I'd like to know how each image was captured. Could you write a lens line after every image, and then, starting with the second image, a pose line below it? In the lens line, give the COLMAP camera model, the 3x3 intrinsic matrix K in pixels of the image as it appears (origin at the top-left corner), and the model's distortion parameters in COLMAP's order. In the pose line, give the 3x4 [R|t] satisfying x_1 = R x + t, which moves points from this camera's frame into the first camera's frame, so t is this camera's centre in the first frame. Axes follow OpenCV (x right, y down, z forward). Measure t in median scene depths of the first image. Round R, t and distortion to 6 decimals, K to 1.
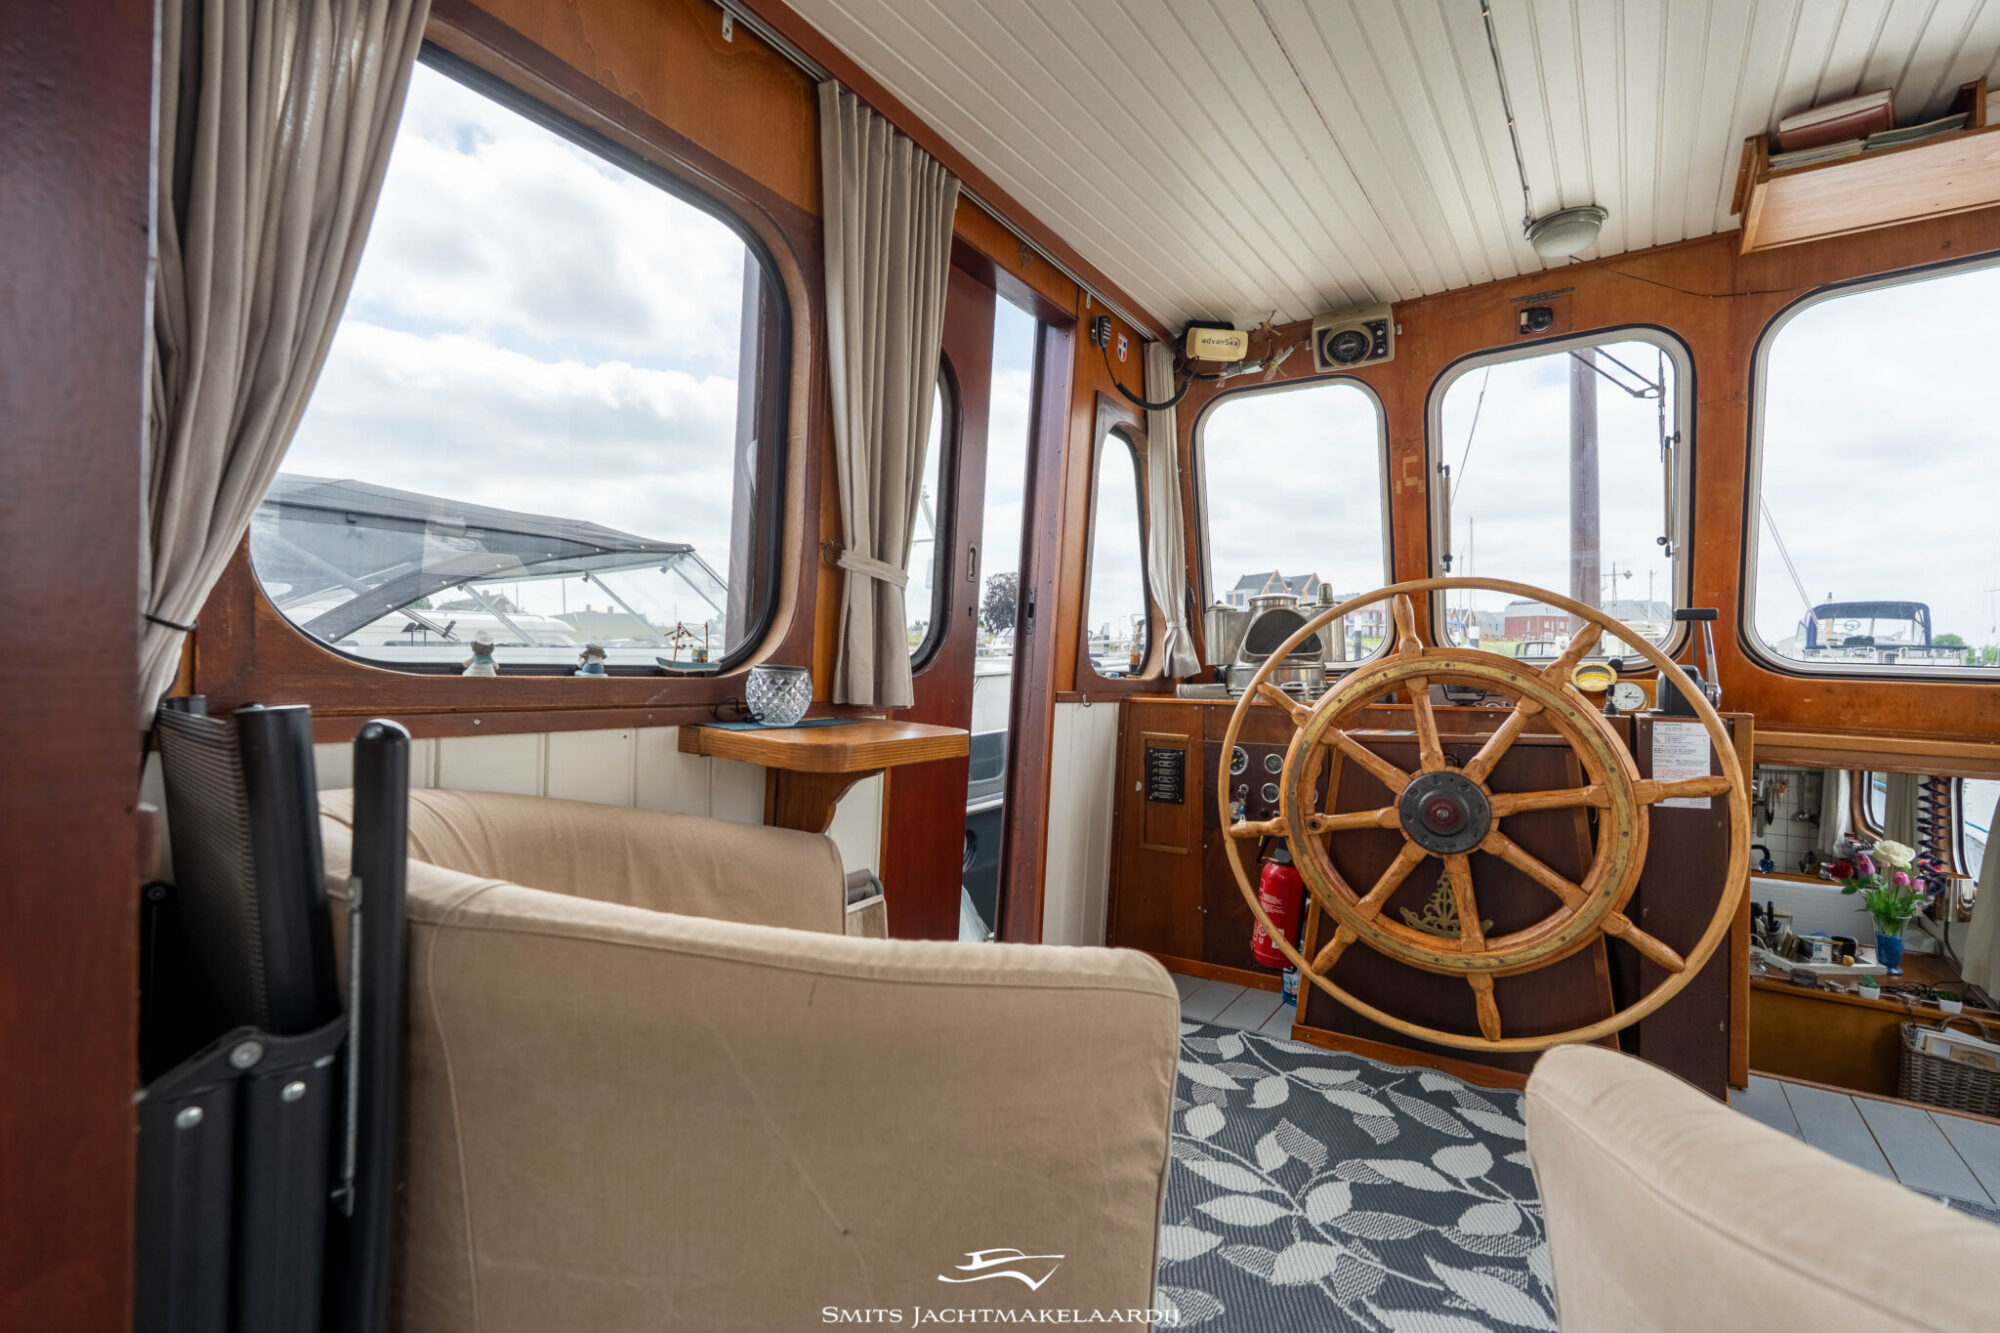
lens RADIAL K [[882.3, 0, 1001.4], [0, 882.3, 665.1], [0, 0, 1]] dist [-0.001923, 0.000961]
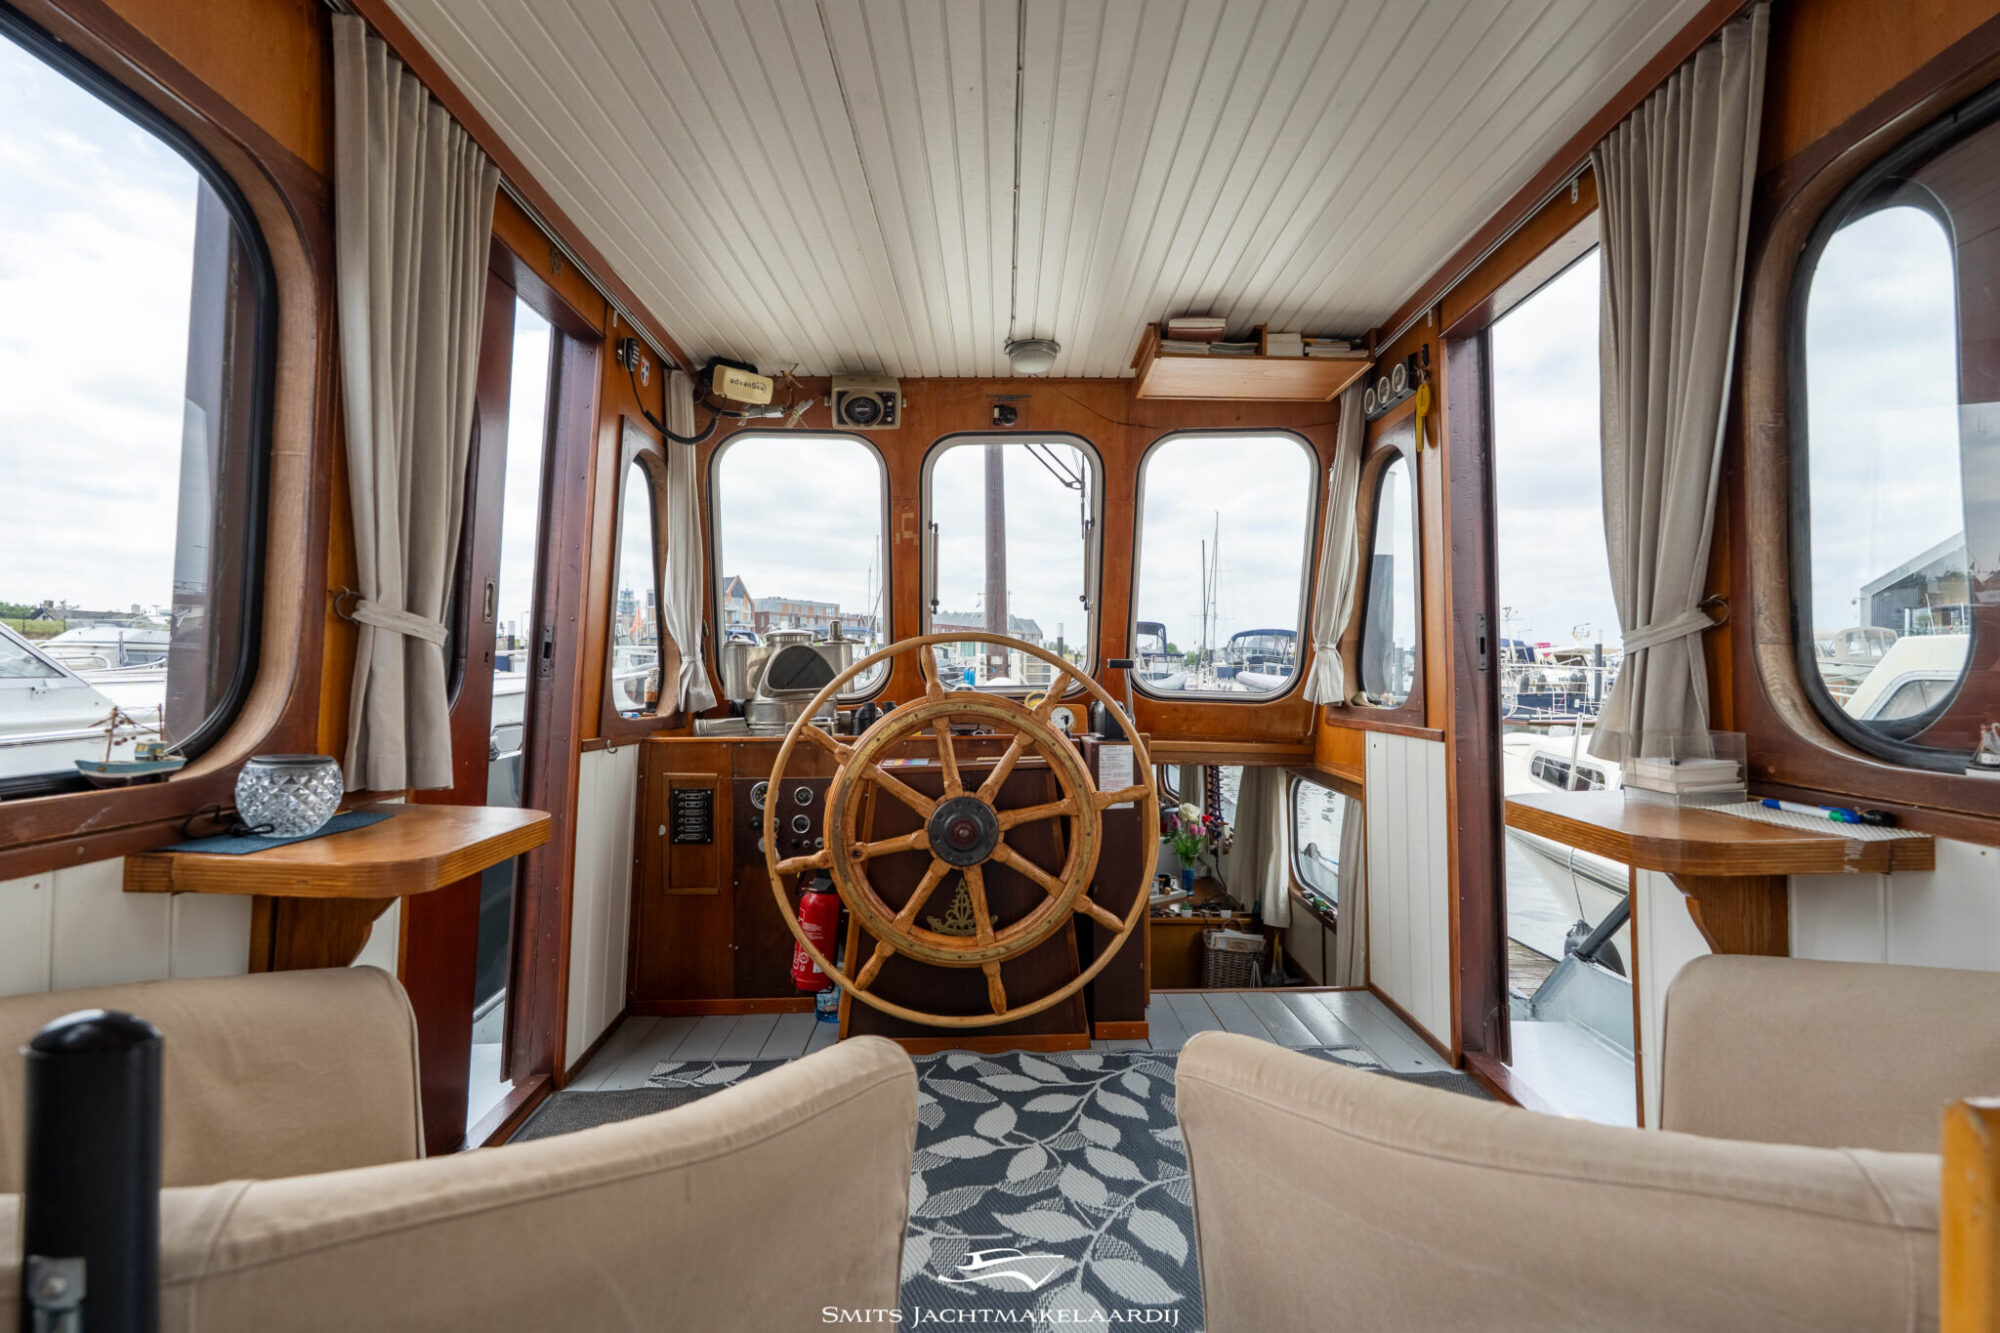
lens RADIAL K [[882.3, 0, 1001.4], [0, 882.3, 665.1], [0, 0, 1]] dist [-0.001923, 0.000961]
pose [[0.810170, -0.007098, 0.586152, -0.135165], [0.007692, 0.999969, 0.001479, -0.051586], [-0.586144, 0.003310, 0.810200, 0.009256]]
